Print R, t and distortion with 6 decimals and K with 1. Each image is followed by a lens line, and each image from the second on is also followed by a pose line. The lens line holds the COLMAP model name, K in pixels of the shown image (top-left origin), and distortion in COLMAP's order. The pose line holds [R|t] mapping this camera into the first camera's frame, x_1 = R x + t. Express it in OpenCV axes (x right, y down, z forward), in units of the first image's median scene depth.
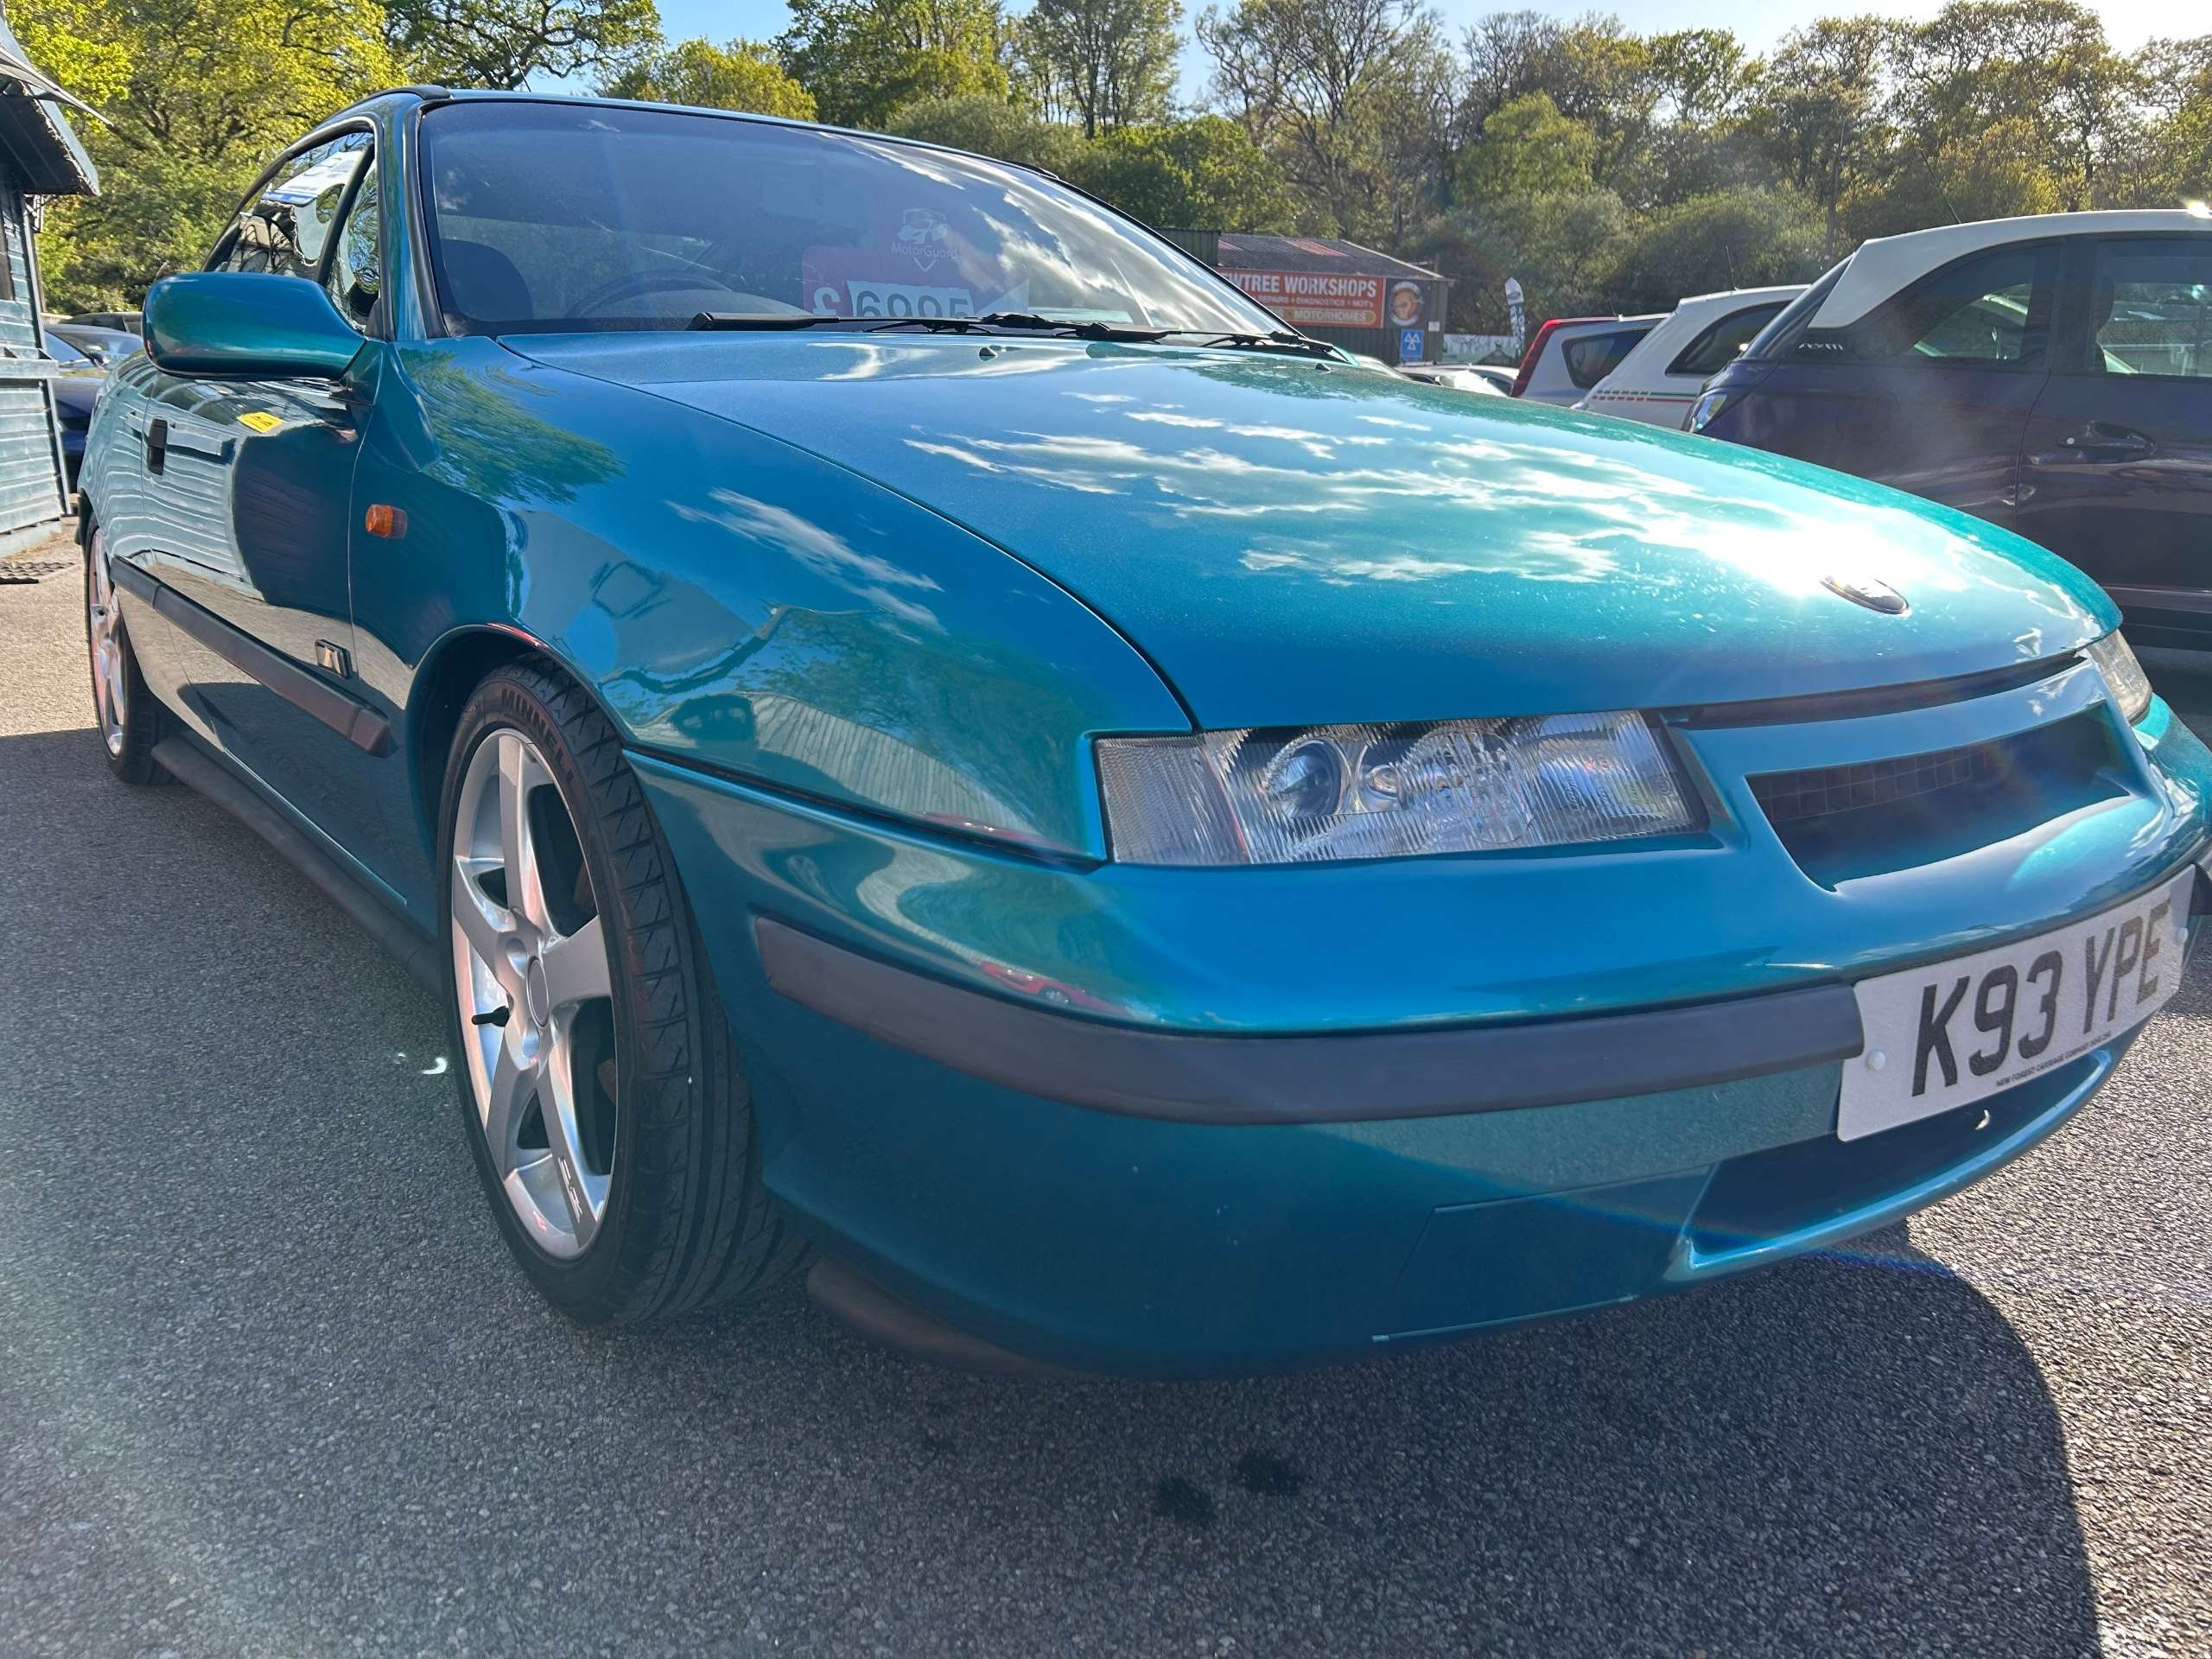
lens RADIAL K [[1674.3, 0, 1120.2], [0, 1674.3, 833.1], [0, 0, 1]] dist [0.030317, -0.025472]
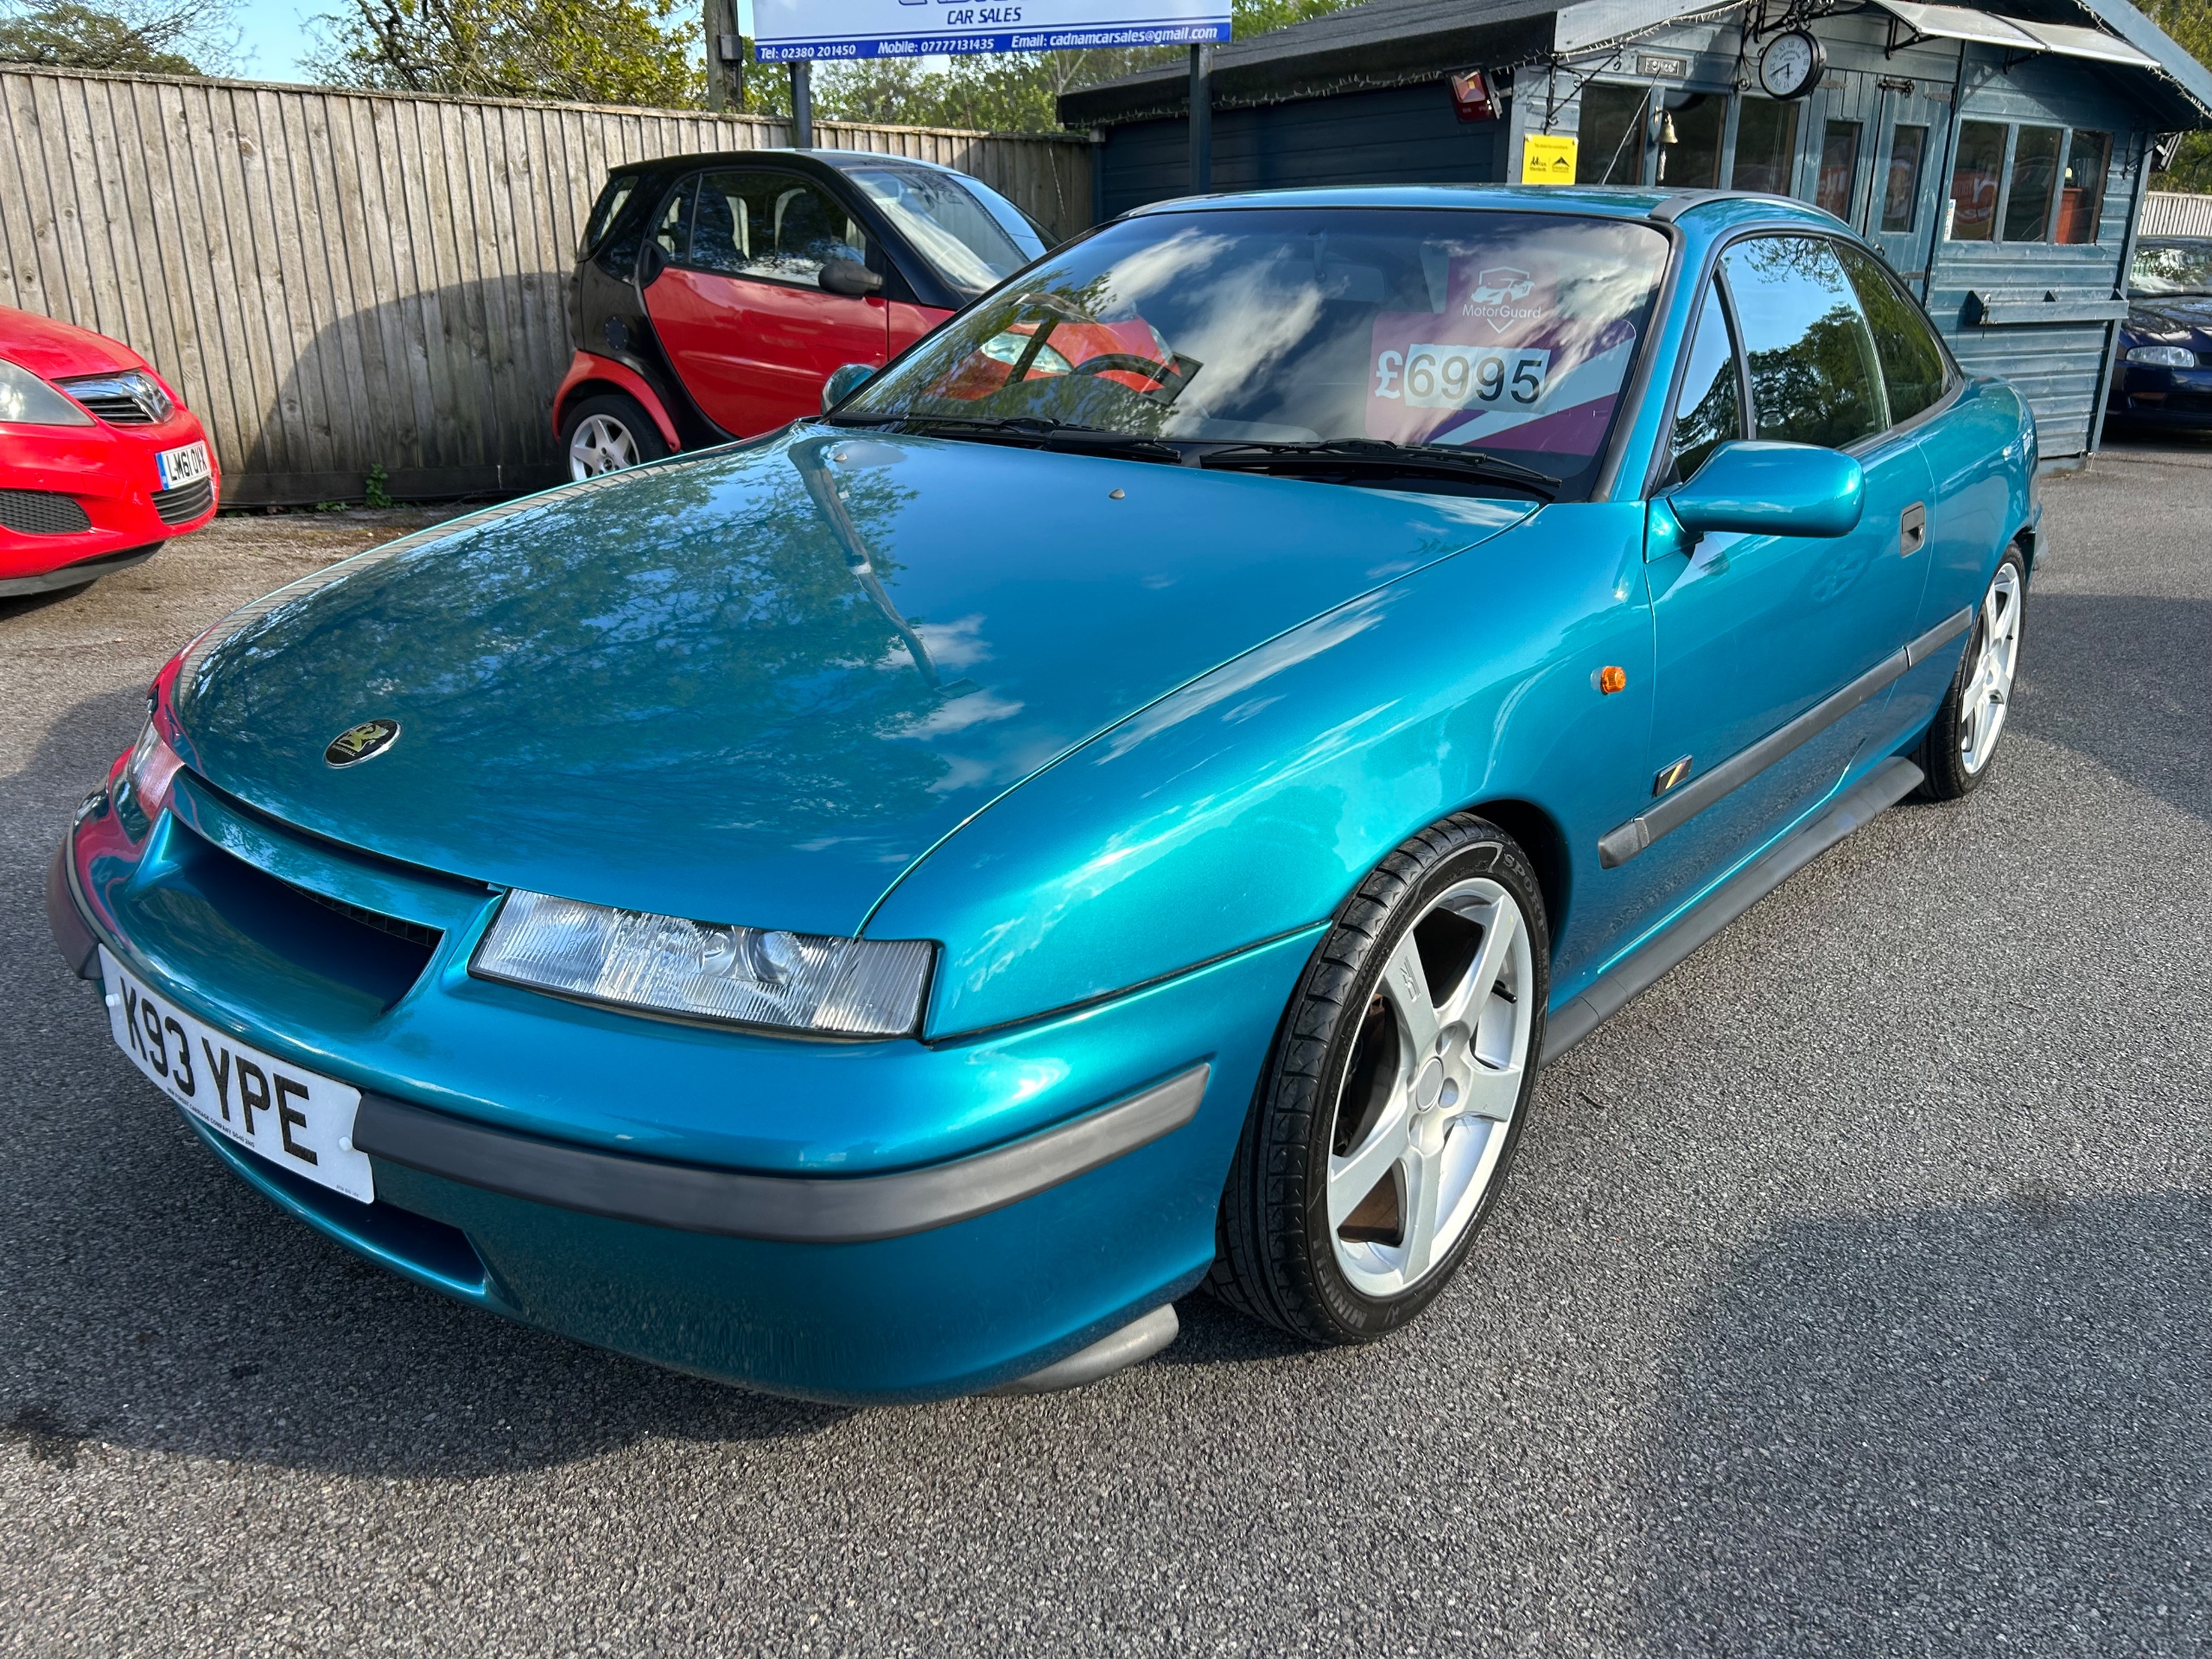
lens RADIAL K [[1674.3, 0, 1120.2], [0, 1674.3, 833.1], [0, 0, 1]] dist [0.030317, -0.025472]
pose [[0.248434, 0.303291, -0.919943, 0.095333], [-0.244891, 0.938531, 0.243286, -0.028573], [0.937181, 0.164845, 0.307437, 0.062877]]
